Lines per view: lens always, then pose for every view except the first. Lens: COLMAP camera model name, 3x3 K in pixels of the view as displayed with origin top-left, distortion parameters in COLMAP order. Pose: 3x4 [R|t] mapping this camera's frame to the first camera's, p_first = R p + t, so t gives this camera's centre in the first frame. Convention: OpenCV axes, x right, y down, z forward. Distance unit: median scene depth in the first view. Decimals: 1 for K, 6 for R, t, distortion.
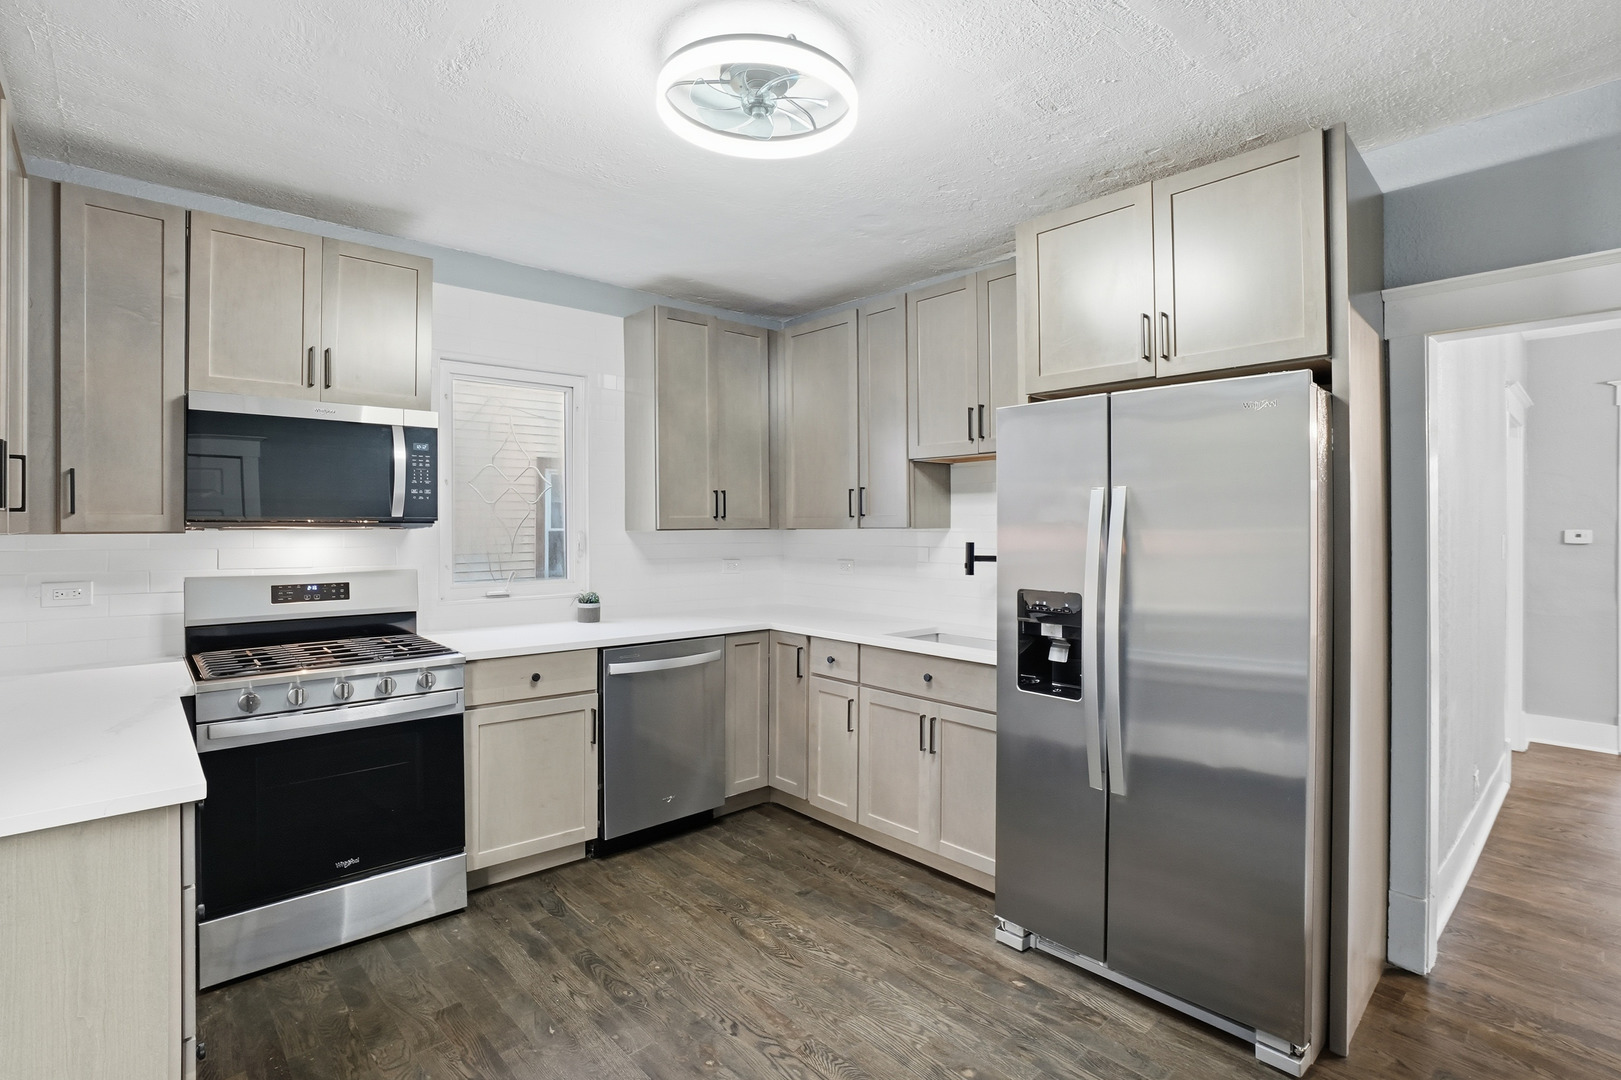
lens RADIAL K [[765.1, 0, 810.5], [0, 765.1, 540.0], [0, 0, 1]] dist [-0.034146, -0.000091]
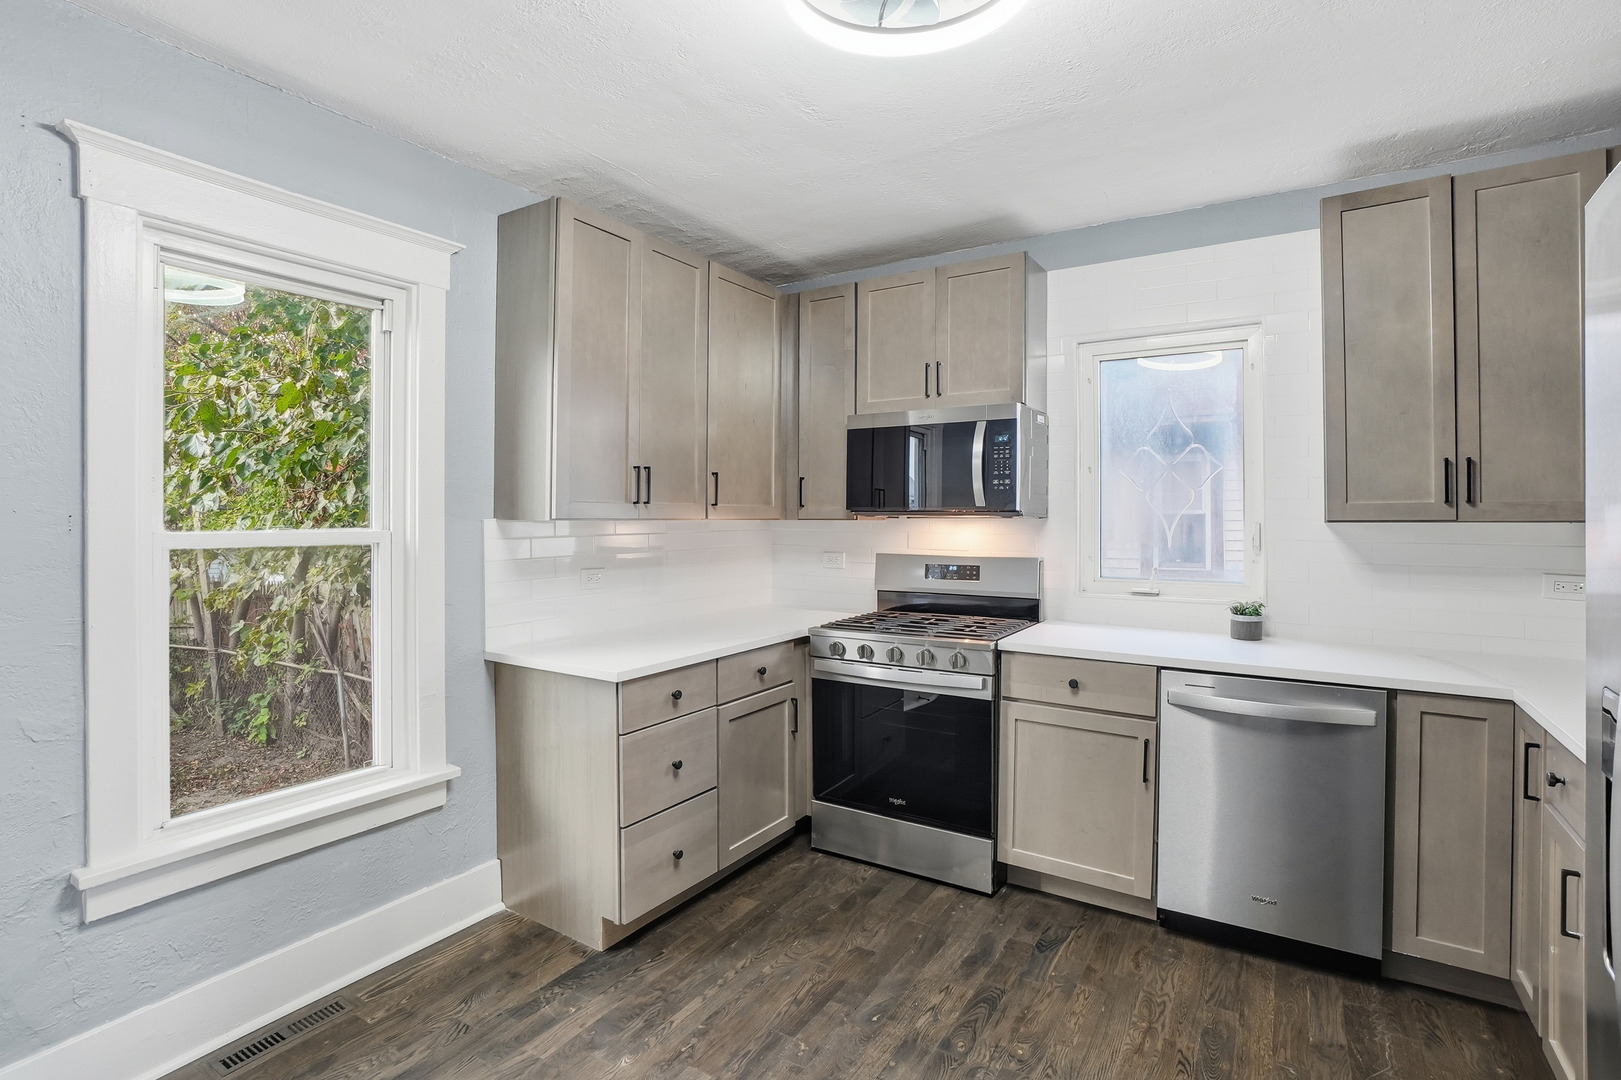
lens RADIAL K [[785.7, 0, 804.9], [0, 785.7, 526.2], [0, 0, 1]] dist [-0.057142, 0.022710]
pose [[0.263722, 0.012848, -0.964513, 0.458398], [-0.020884, 0.999753, 0.007607, -0.005763], [0.964373, 0.018137, 0.263925, 0.469819]]
